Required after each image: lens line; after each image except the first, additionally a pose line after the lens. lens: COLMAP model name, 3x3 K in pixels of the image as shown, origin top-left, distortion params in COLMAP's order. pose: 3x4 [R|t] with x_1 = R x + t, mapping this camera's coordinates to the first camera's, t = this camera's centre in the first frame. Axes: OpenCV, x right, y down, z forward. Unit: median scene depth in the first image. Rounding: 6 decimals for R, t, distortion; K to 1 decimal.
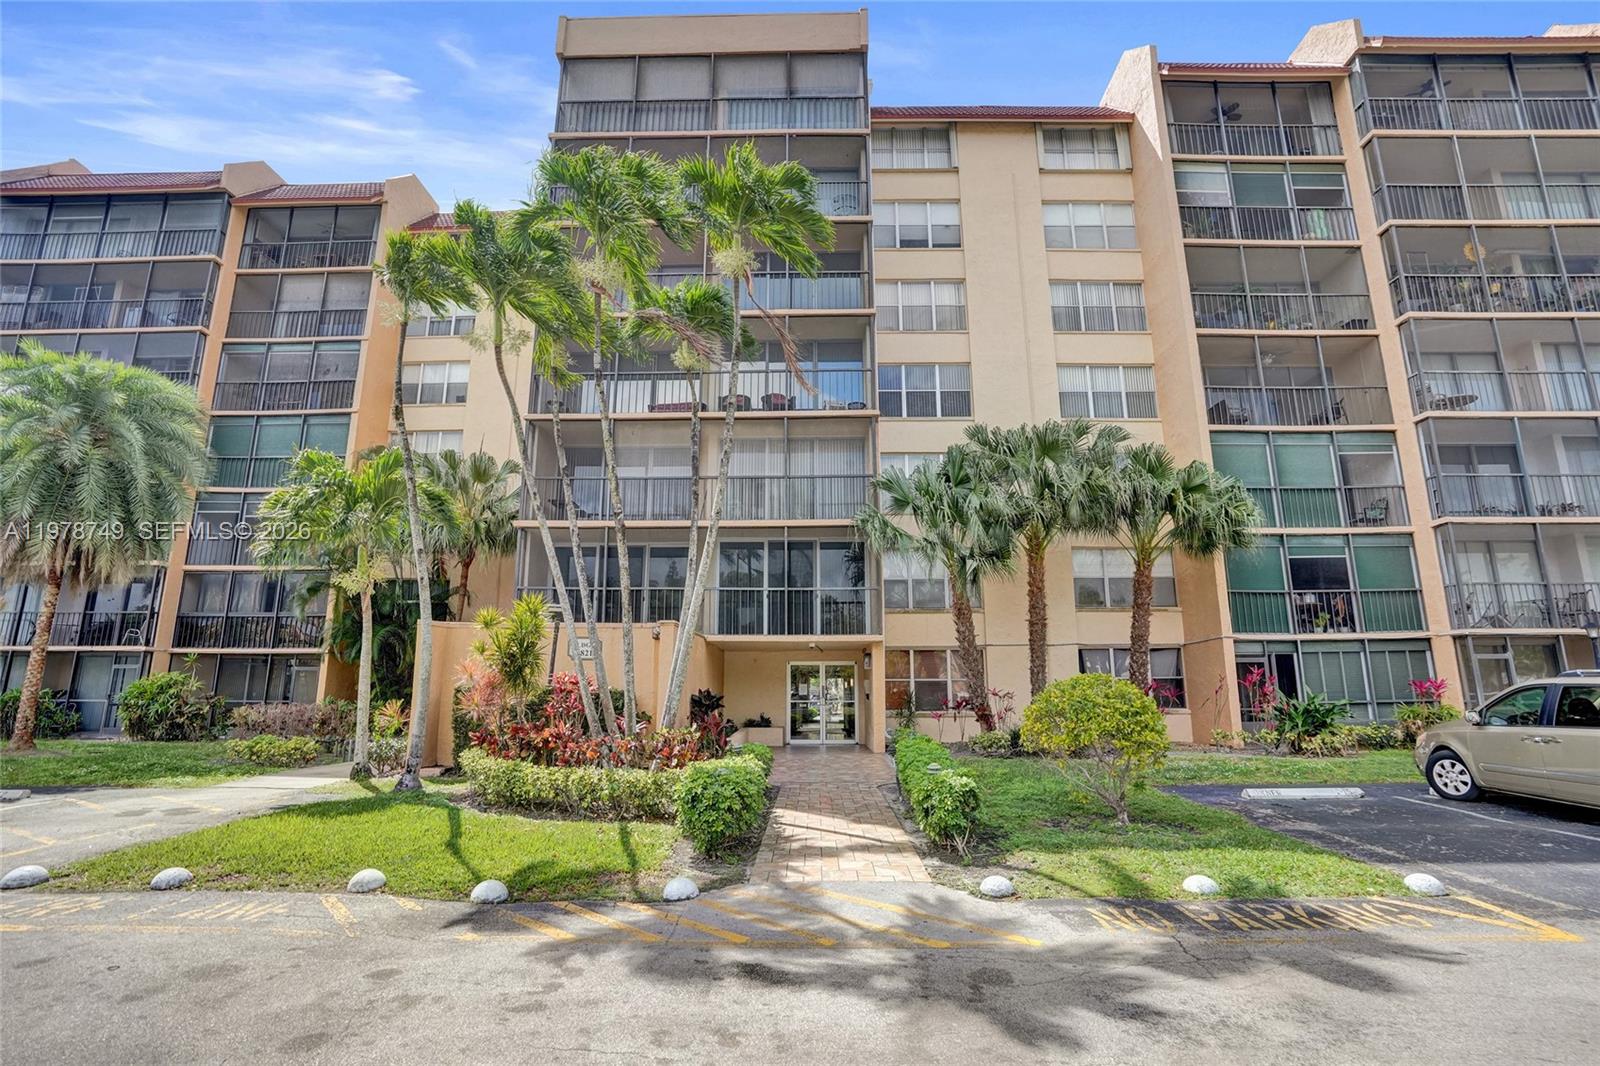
lens RADIAL K [[734.6, 0, 799.7], [0, 734.6, 550.5], [0, 0, 1]] dist [-0.038543, 0.018176]
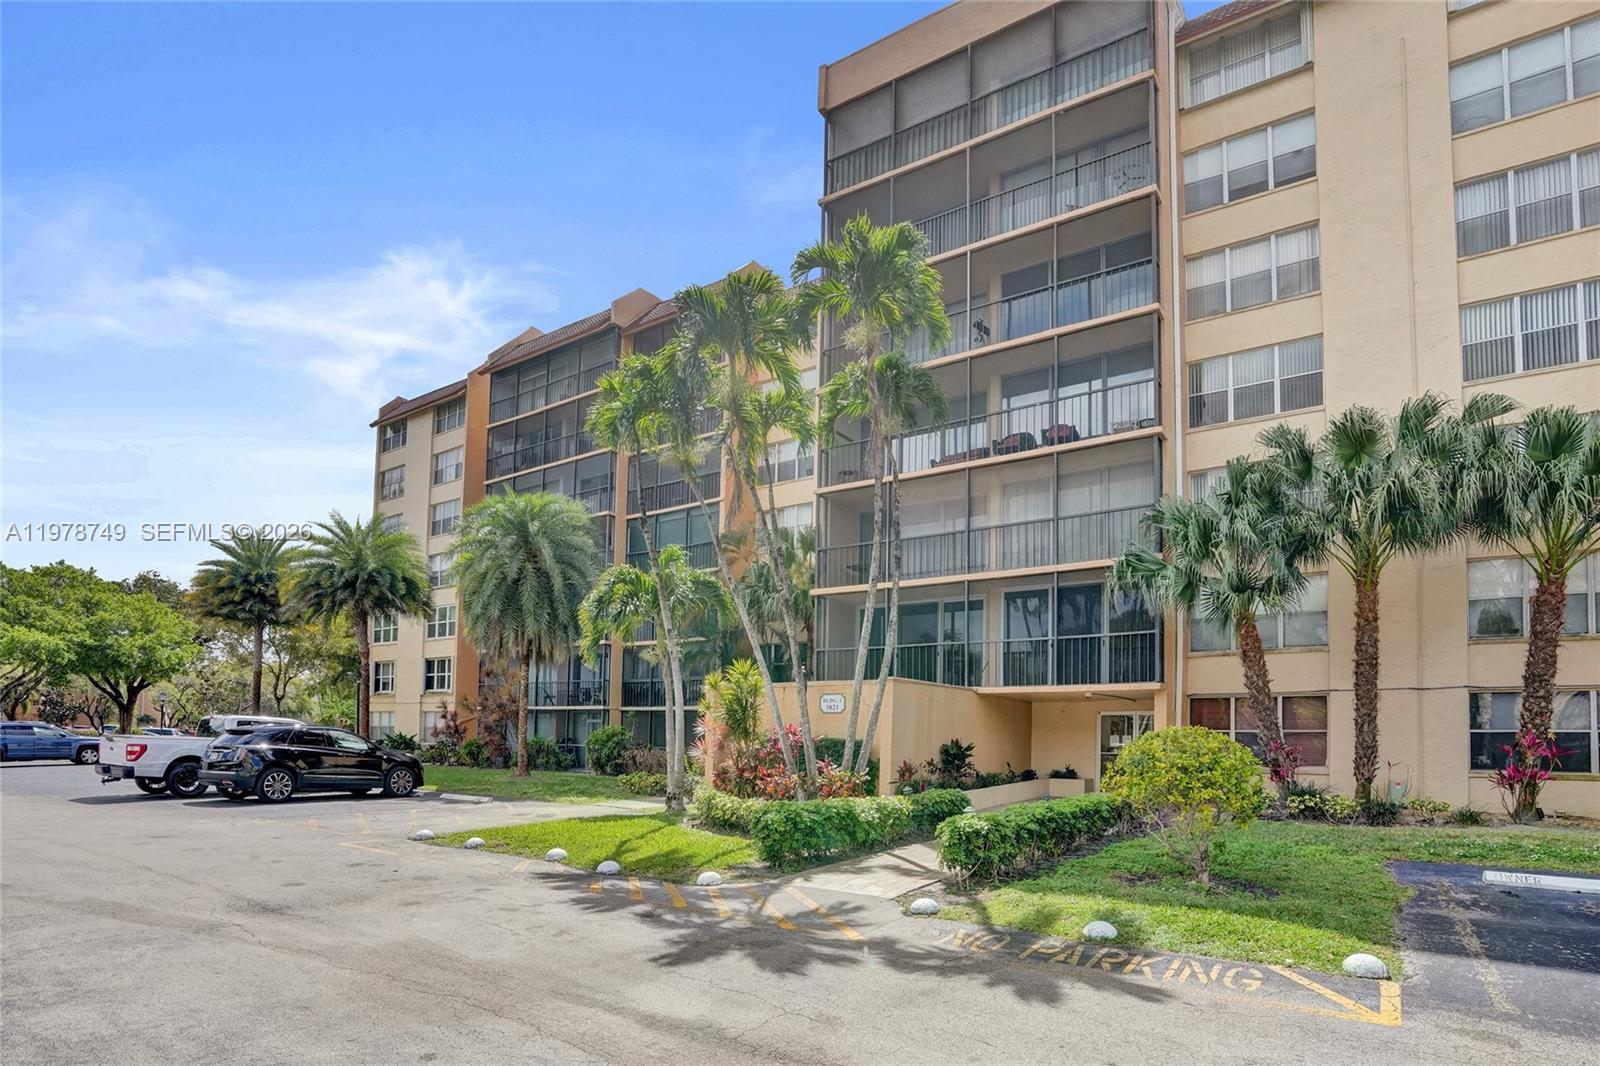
lens RADIAL K [[746.4, 0, 800.0], [0, 746.4, 705.9], [0, 0, 1]] dist [-0.003208, 0.000678]
pose [[0.872779, -0.011455, -0.487981, 0.135500], [0.080077, 0.989540, 0.119993, -0.002743], [0.481502, -0.143804, 0.864567, -0.017048]]
